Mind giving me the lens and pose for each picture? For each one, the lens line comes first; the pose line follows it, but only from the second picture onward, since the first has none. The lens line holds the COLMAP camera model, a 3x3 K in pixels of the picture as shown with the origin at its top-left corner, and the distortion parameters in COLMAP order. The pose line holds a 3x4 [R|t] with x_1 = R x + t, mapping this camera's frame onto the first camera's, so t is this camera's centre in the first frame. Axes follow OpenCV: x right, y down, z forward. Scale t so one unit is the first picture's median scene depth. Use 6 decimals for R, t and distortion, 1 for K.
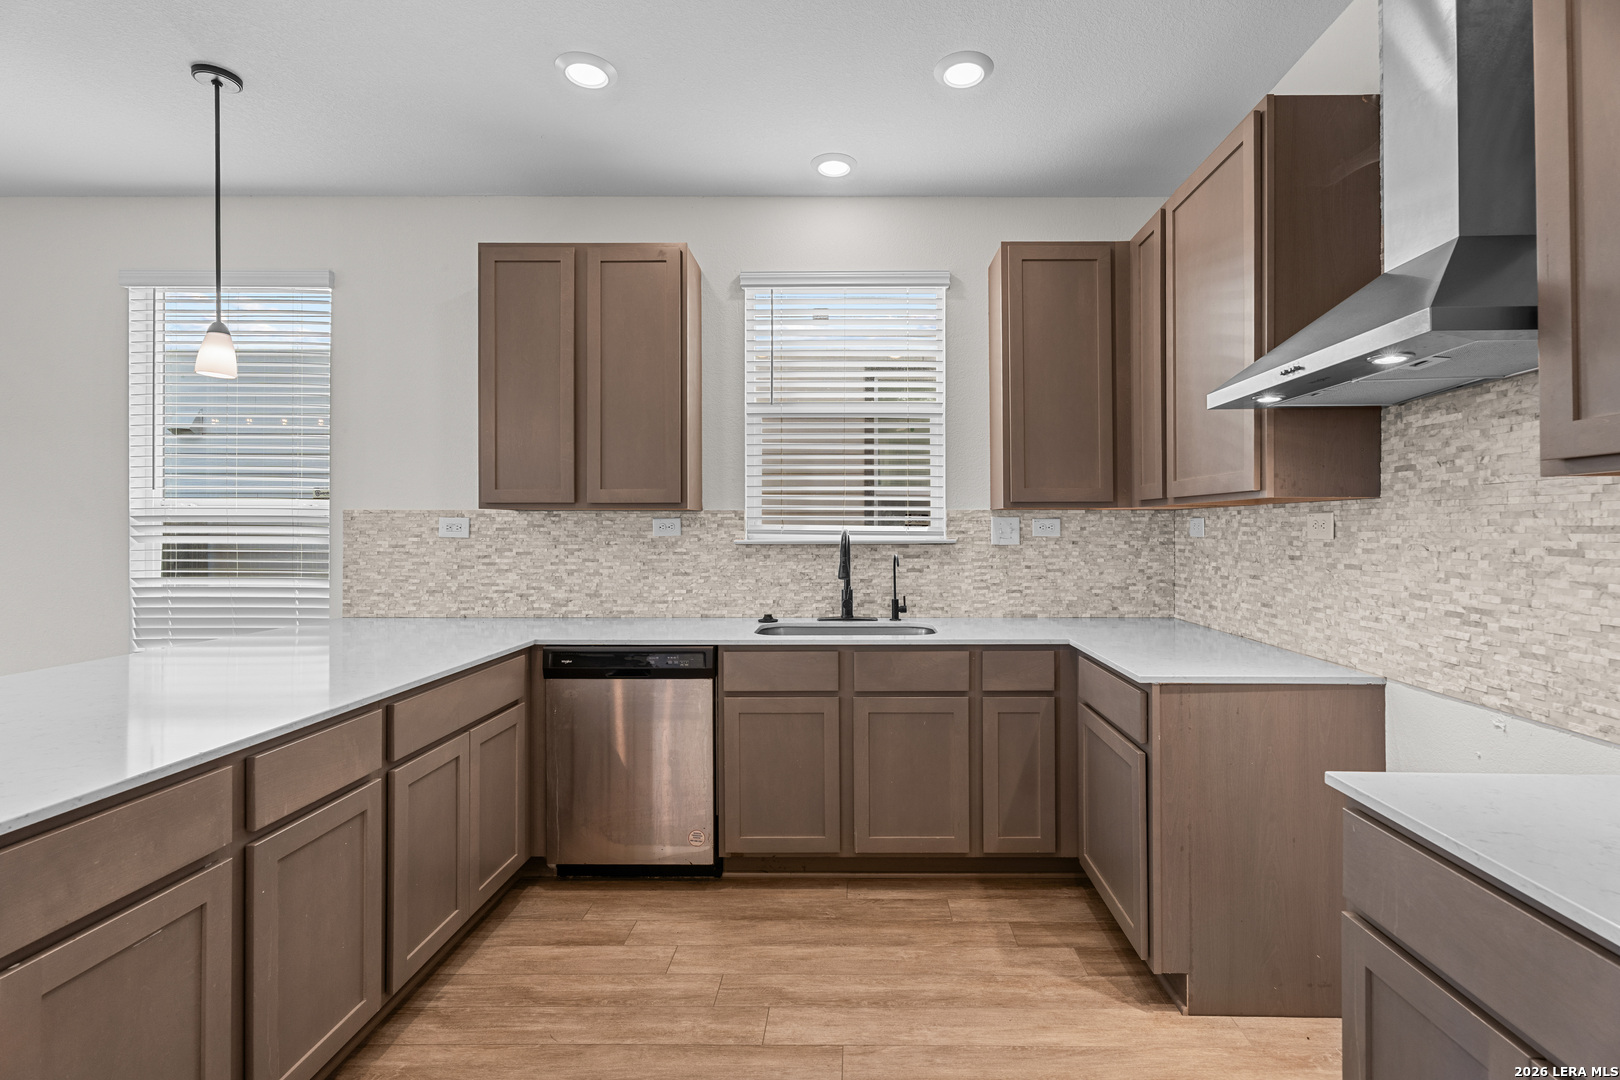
lens RADIAL K [[725.1, 0, 846.2], [0, 725.1, 526.3], [0, 0, 1]] dist [-0.000527, 0.001507]
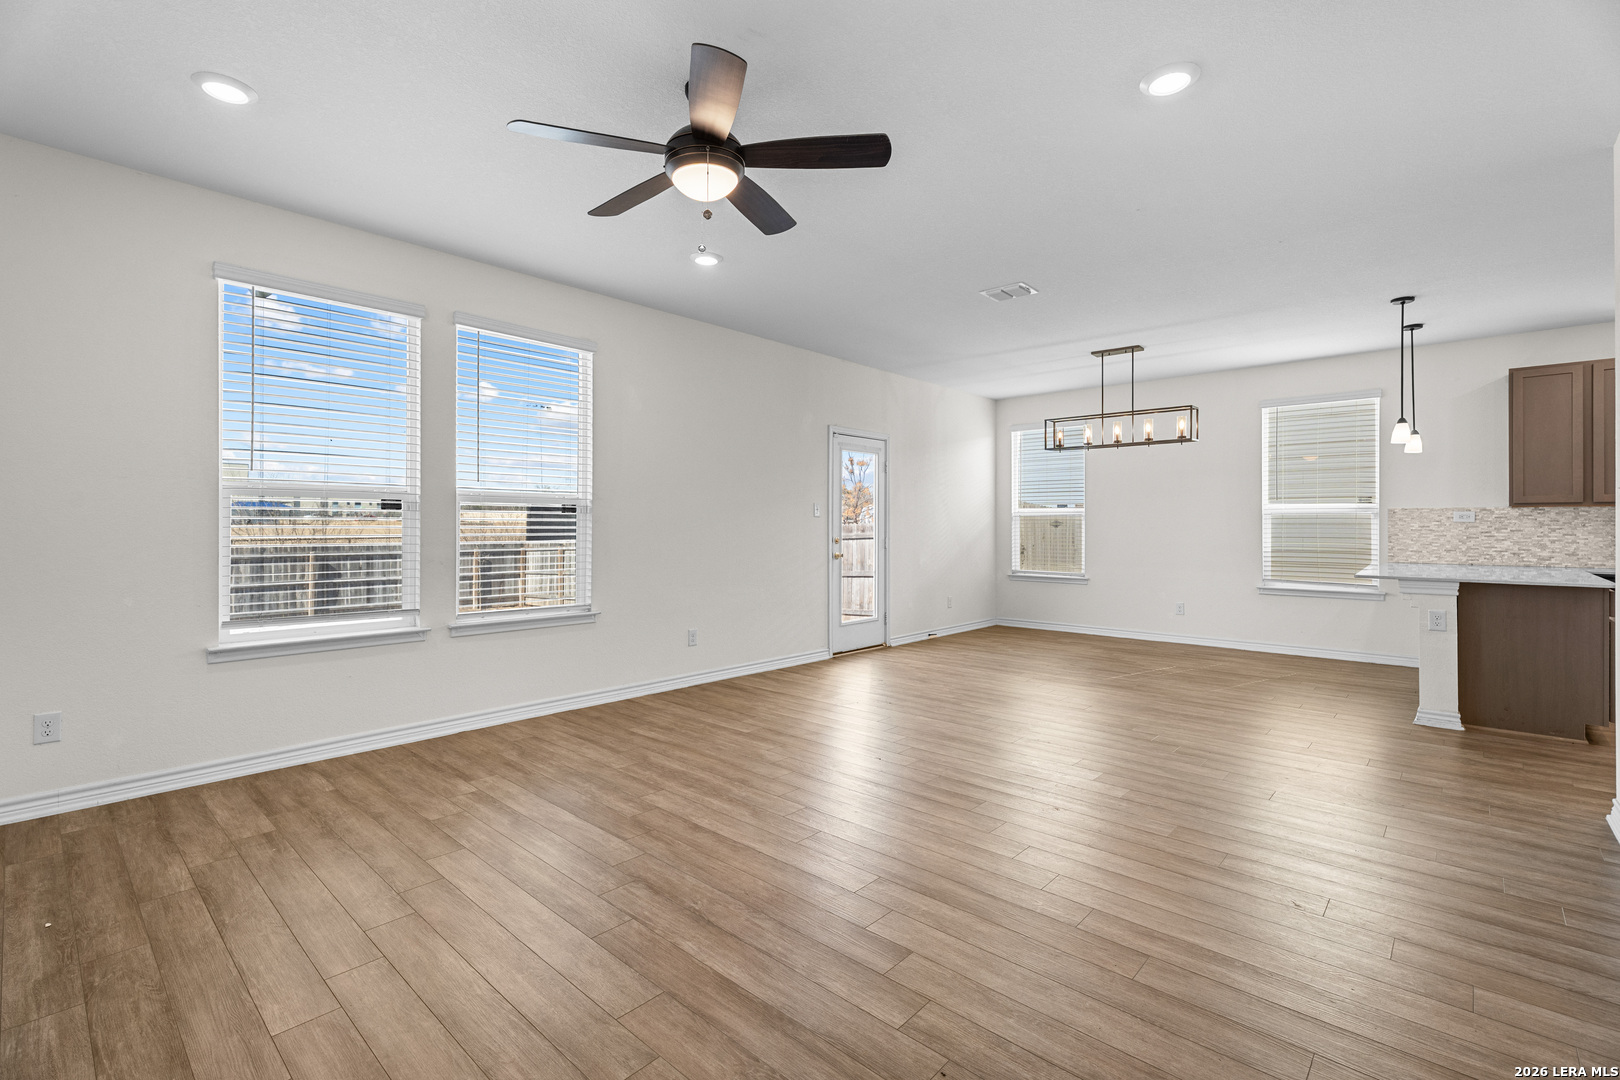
lens RADIAL K [[725.1, 0, 803.9], [0, 725.1, 527.0], [0, 0, 1]] dist [-0.000527, 0.001507]
pose [[0.737428, 0.001930, -0.675423, -0.589257], [0.000581, 0.999994, 0.003492, 0.023189], [0.675425, -0.002968, 0.737422, -1.708832]]
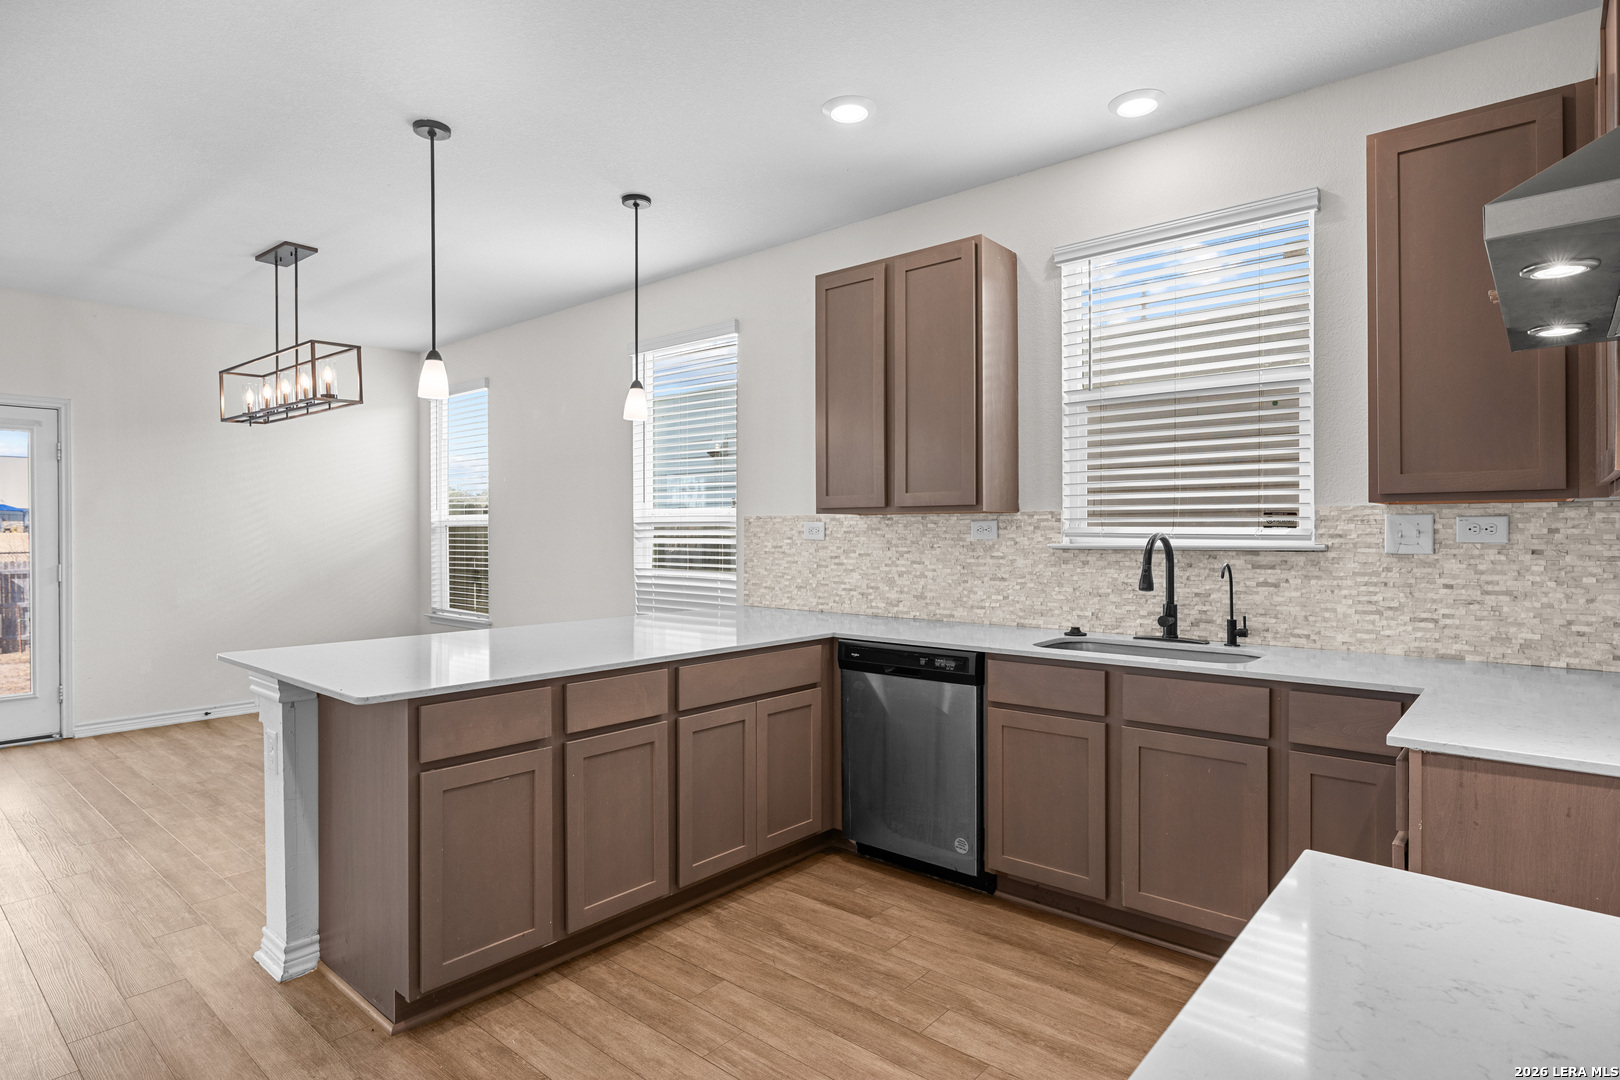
lens RADIAL K [[847.6, 0, 813.7], [0, 847.6, 537.2], [0, 0, 1]] dist [-0.022047, 0.008443]
pose [[0.764539, 0.003026, -0.644570, 0.335276], [0.003520, 0.999954, 0.008870, 0.000100], [0.644567, -0.009051, 0.764494, -0.002453]]
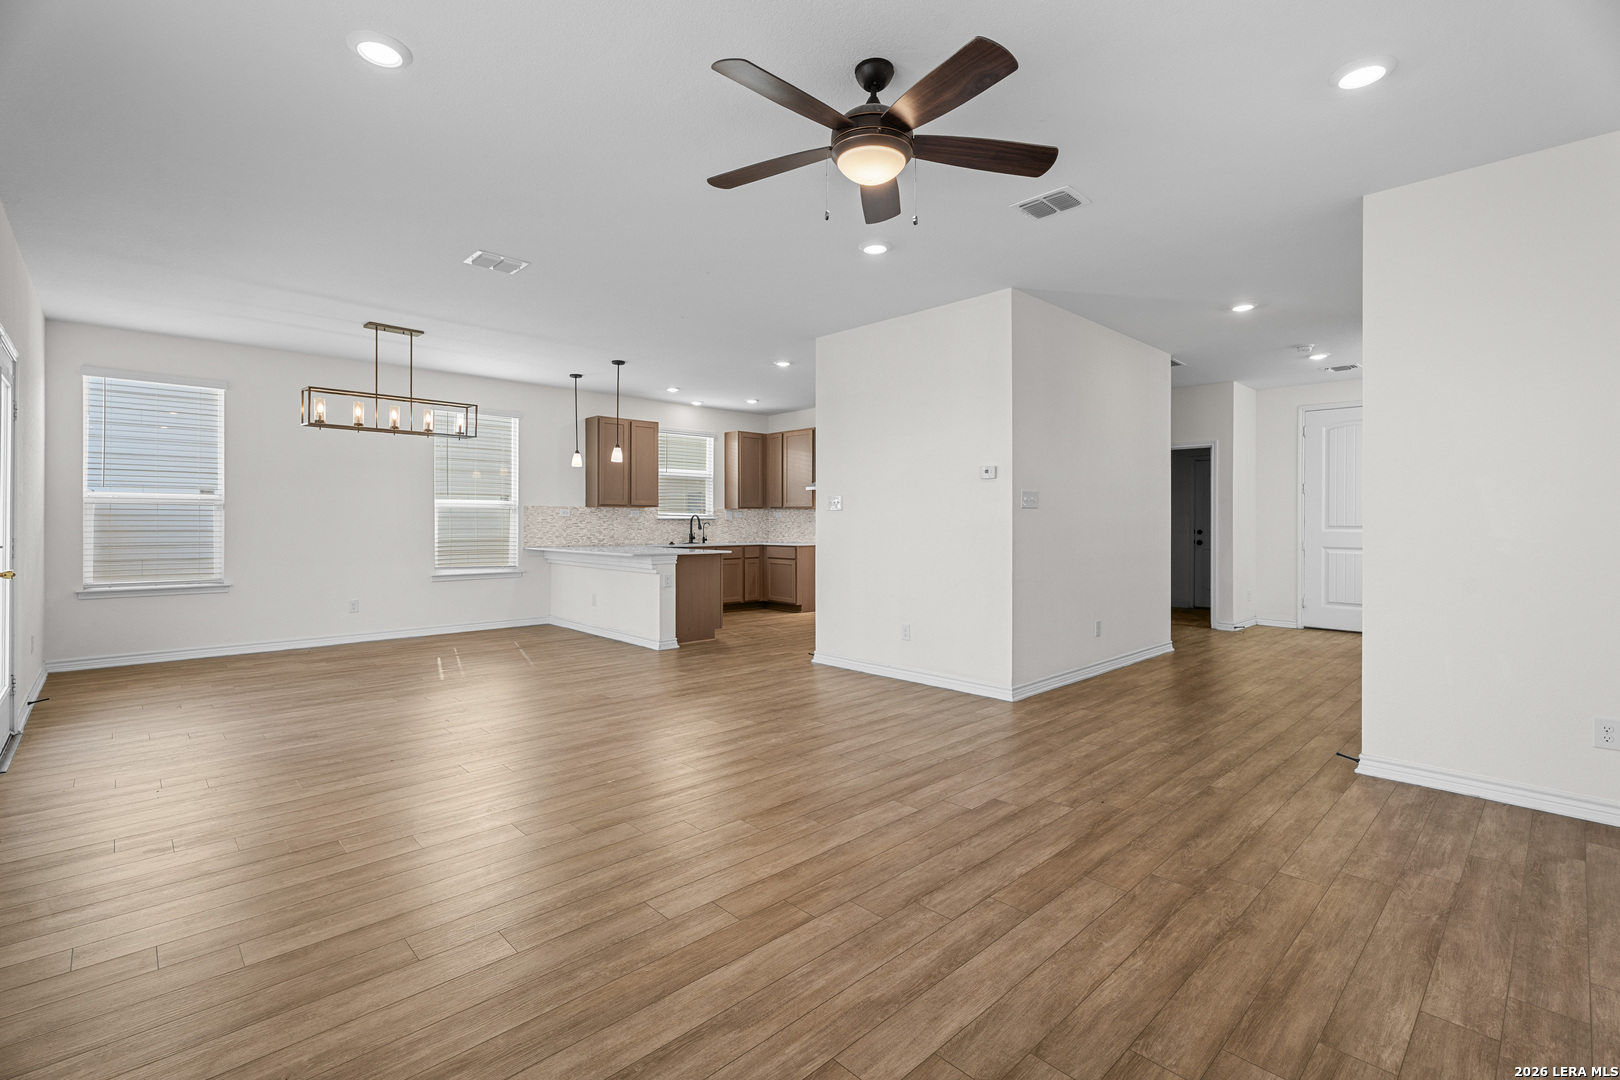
lens RADIAL K [[725.1, 0, 798.3], [0, 725.1, 524.9], [0, 0, 1]] dist [-0.000527, 0.001507]
pose [[0.727288, -0.001477, 0.686331, -1.938012], [-0.005371, 0.999955, 0.007843, 0.023533], [-0.686312, -0.009390, 0.727247, -1.700507]]
